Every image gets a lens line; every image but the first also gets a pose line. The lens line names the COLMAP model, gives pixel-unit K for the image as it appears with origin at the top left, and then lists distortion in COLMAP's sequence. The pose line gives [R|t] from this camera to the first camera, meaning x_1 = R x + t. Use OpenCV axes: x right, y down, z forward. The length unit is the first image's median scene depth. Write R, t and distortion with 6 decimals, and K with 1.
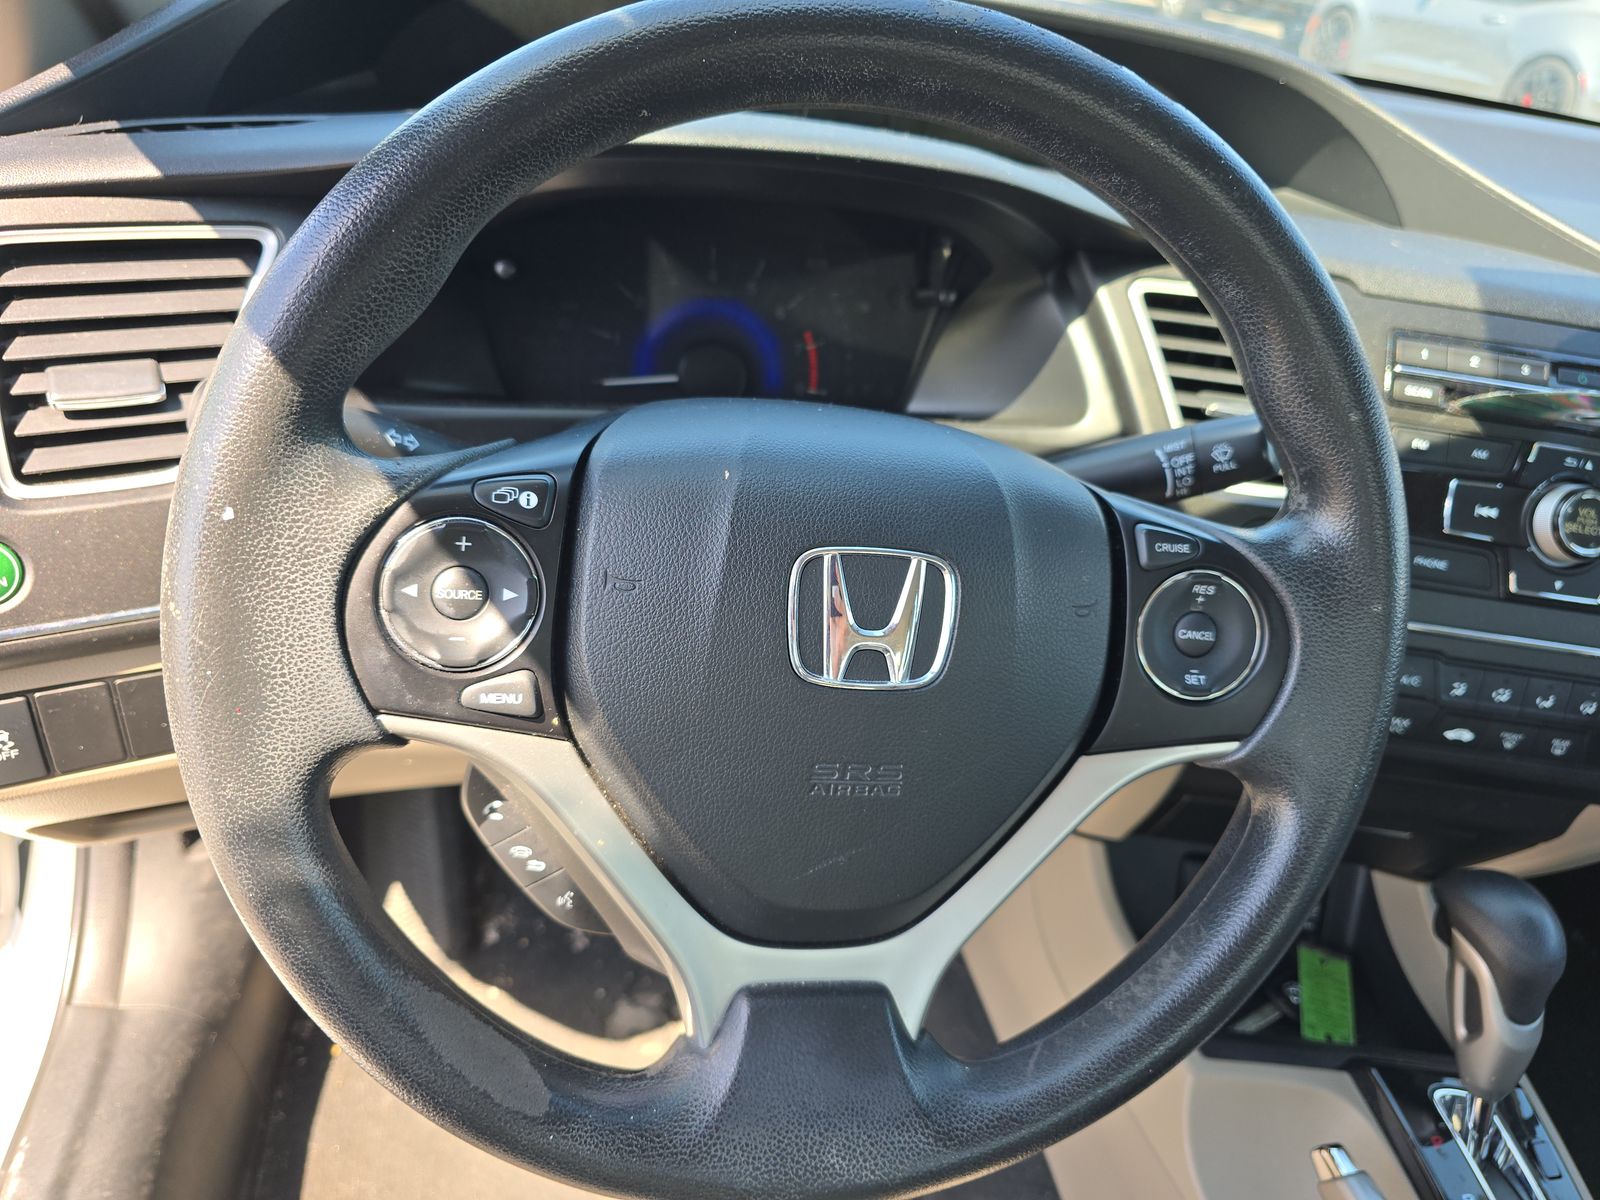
lens RADIAL K [[1111.1, 0, 807.1], [0, 1111.1, 600.1], [0, 0, 1]] dist [0.027275, -0.044099]
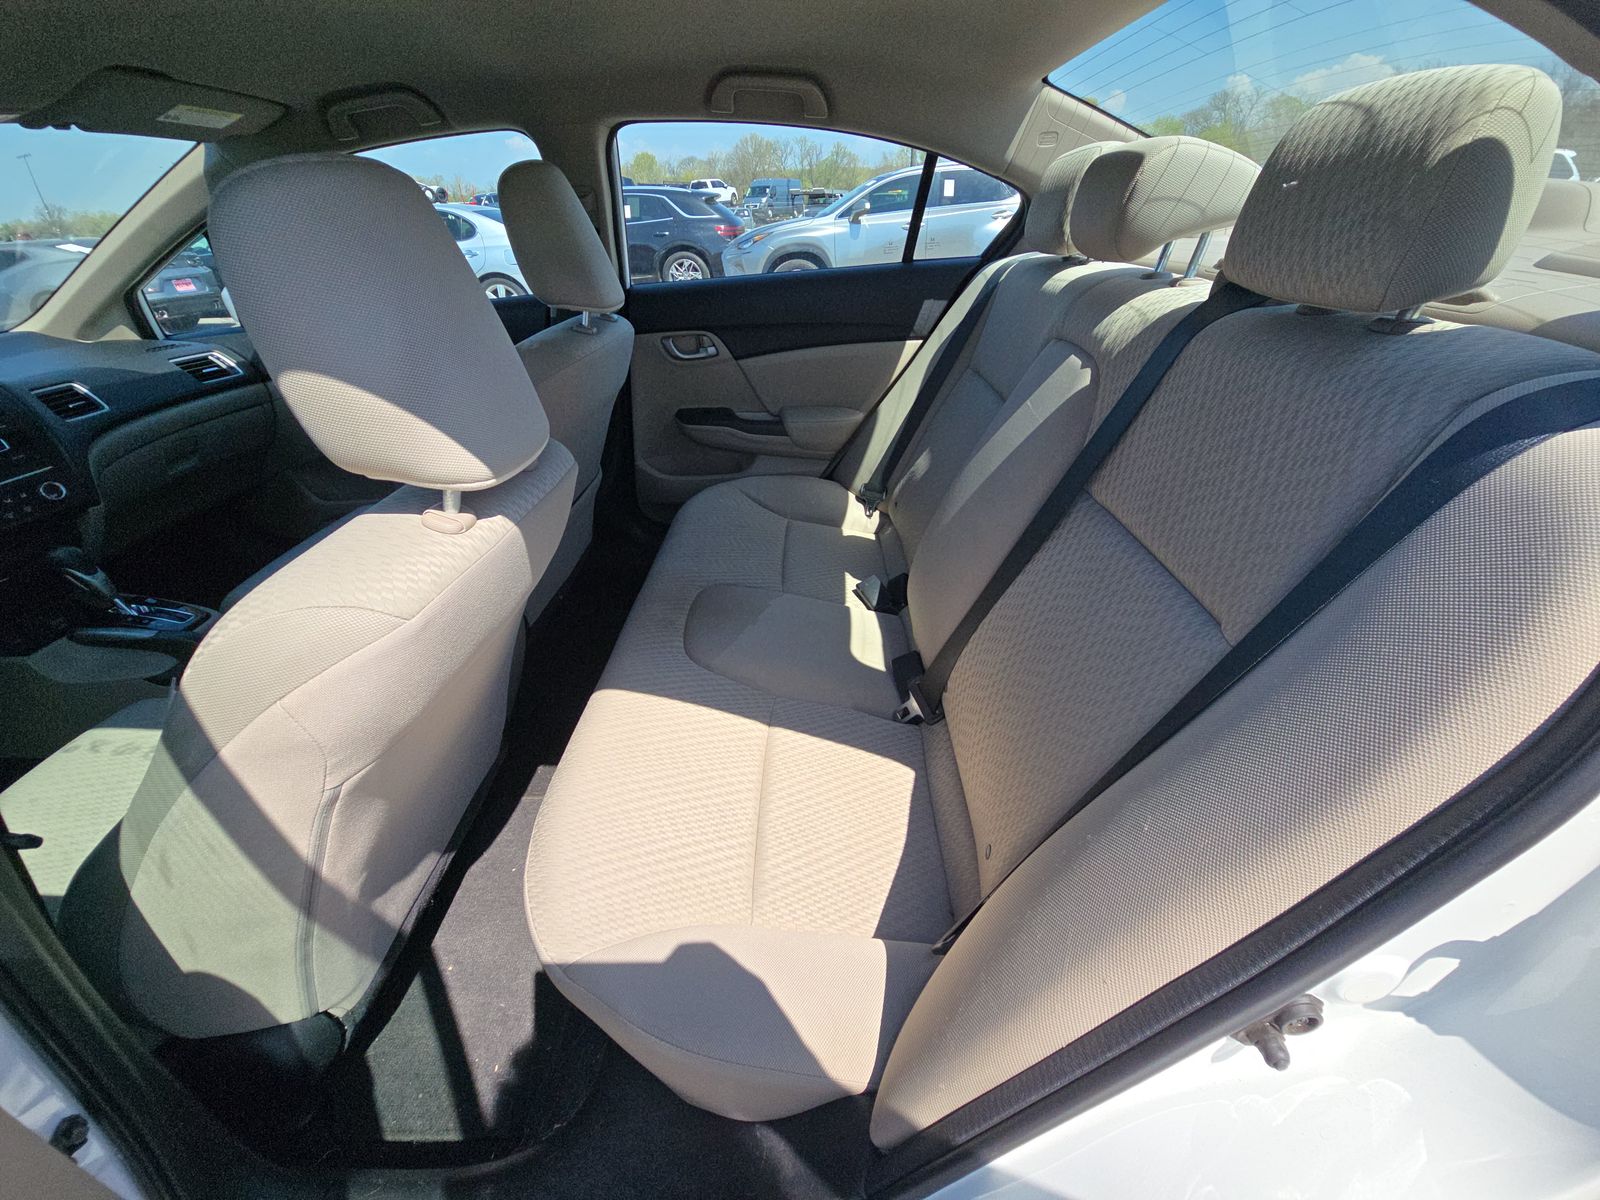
lens RADIAL K [[647.9, 0, 802.2], [0, 647.9, 598.2], [0, 0, 1]] dist [0.009018, -0.009021]
pose [[0.211419, -0.612295, 0.761838, -0.741764], [0.586384, 0.703057, 0.402323, 1.442022], [-0.781956, 0.361671, 0.507680, -2.699075]]
